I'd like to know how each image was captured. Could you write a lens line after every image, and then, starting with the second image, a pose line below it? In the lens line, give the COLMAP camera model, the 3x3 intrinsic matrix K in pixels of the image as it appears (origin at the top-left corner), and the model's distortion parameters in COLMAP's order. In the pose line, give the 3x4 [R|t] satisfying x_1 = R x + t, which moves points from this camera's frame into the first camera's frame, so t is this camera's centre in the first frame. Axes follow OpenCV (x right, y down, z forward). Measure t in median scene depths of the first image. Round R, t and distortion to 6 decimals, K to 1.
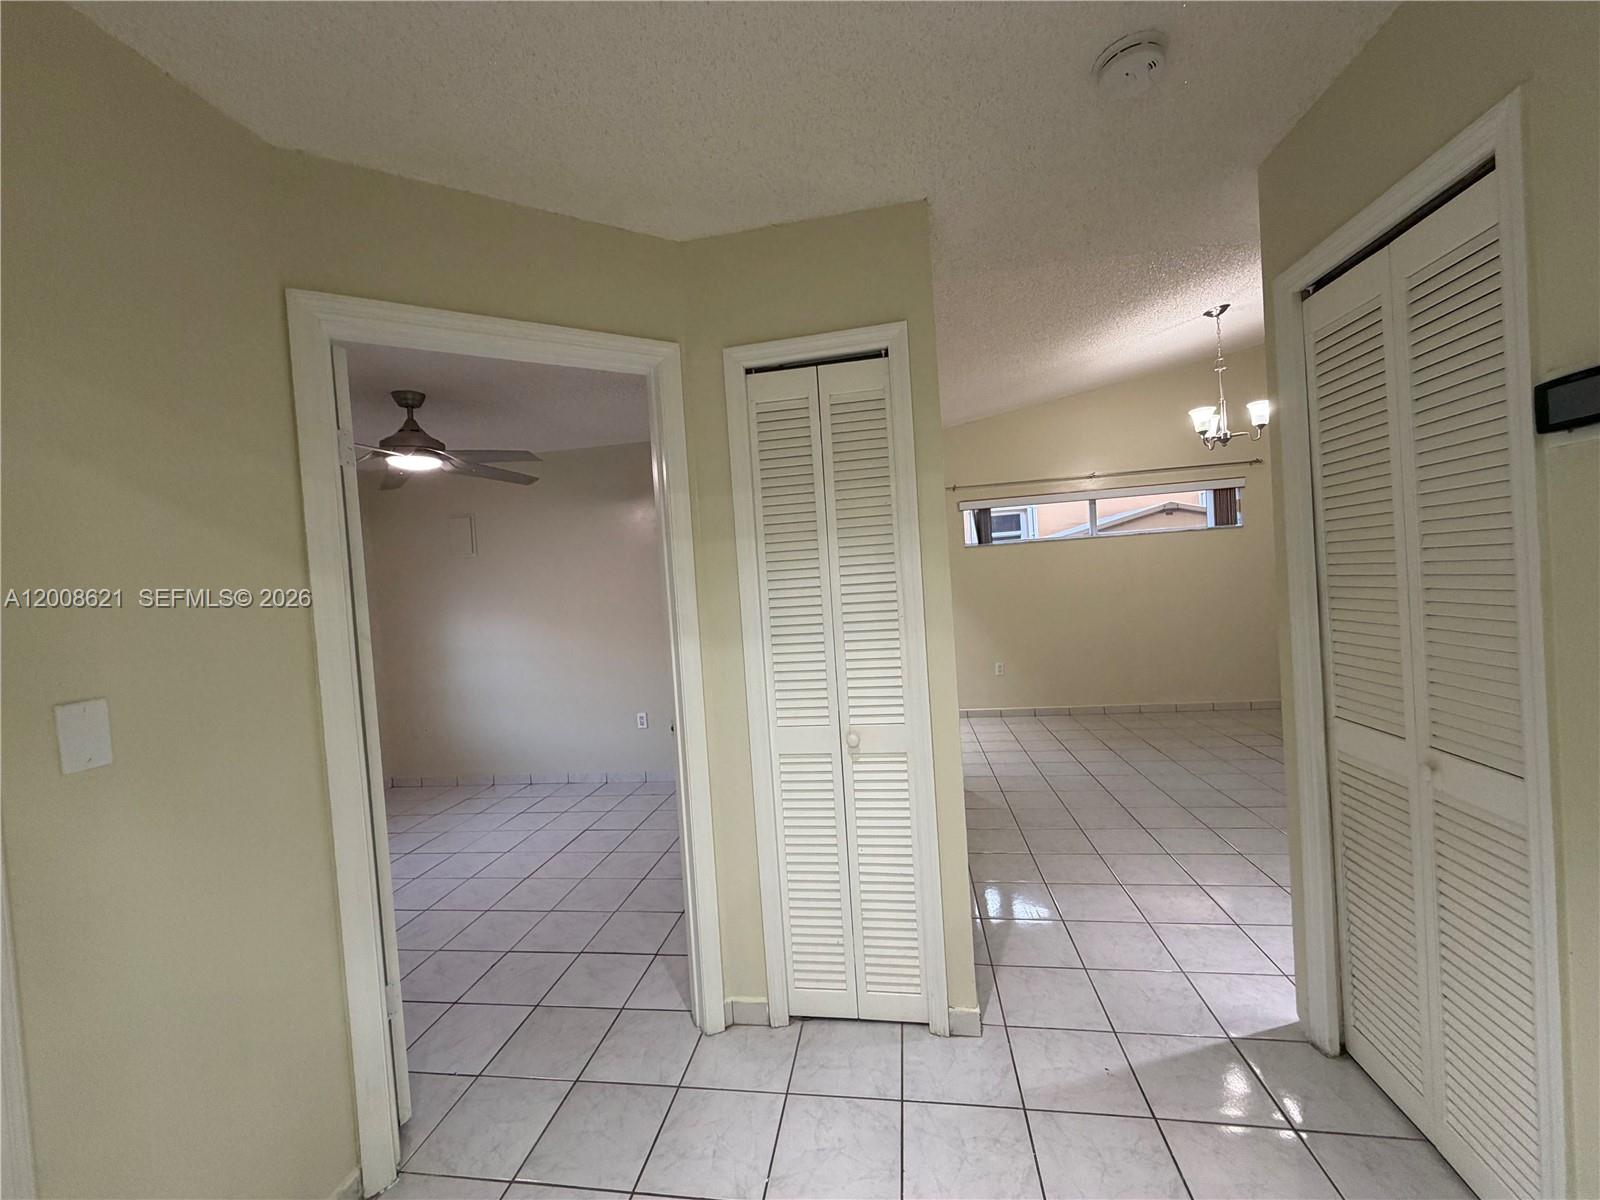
lens RADIAL K [[636.8, 0, 797.1], [0, 636.8, 605.3], [0, 0, 1]] dist [0.001484, -0.000639]
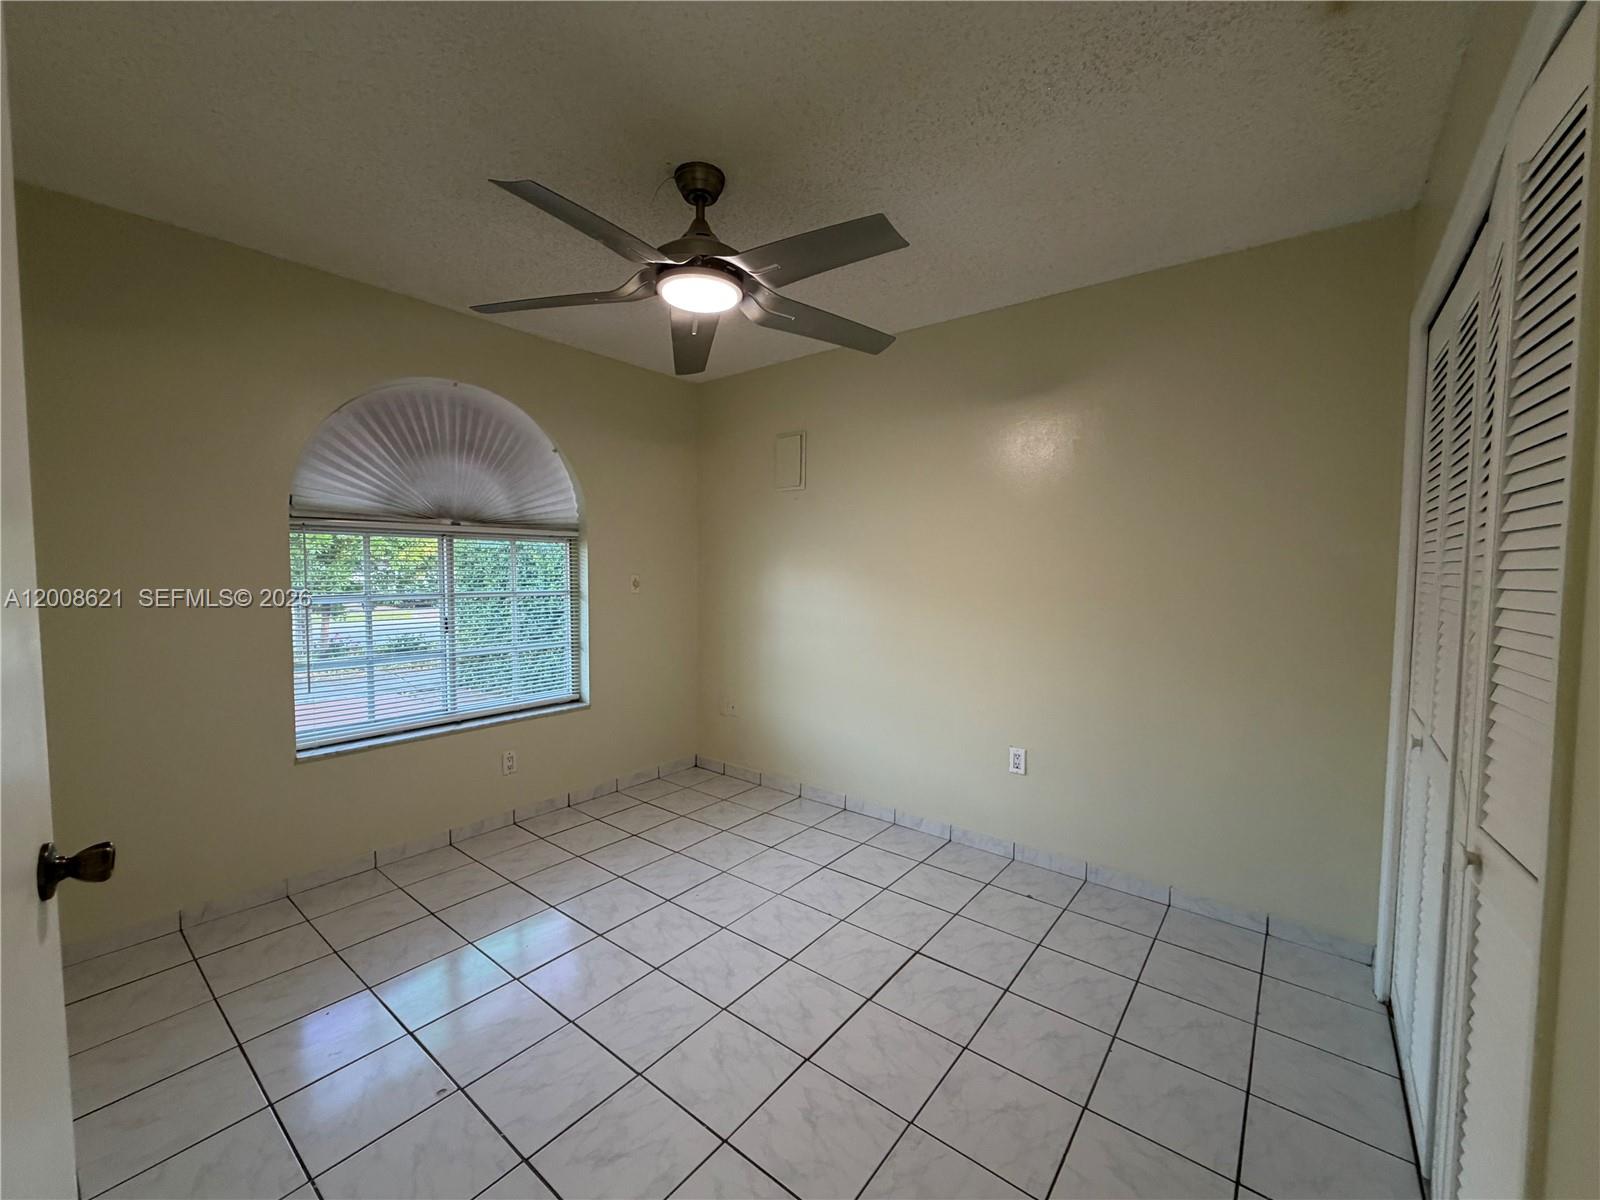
lens RADIAL K [[636.8, 0, 794.7], [0, 636.8, 602.1], [0, 0, 1]] dist [0.001484, -0.000639]
pose [[0.865109, 0.099282, -0.491660, -0.165086], [-0.082343, 0.995027, 0.056040, 0.014659], [0.494778, -0.007996, 0.868982, 0.421719]]
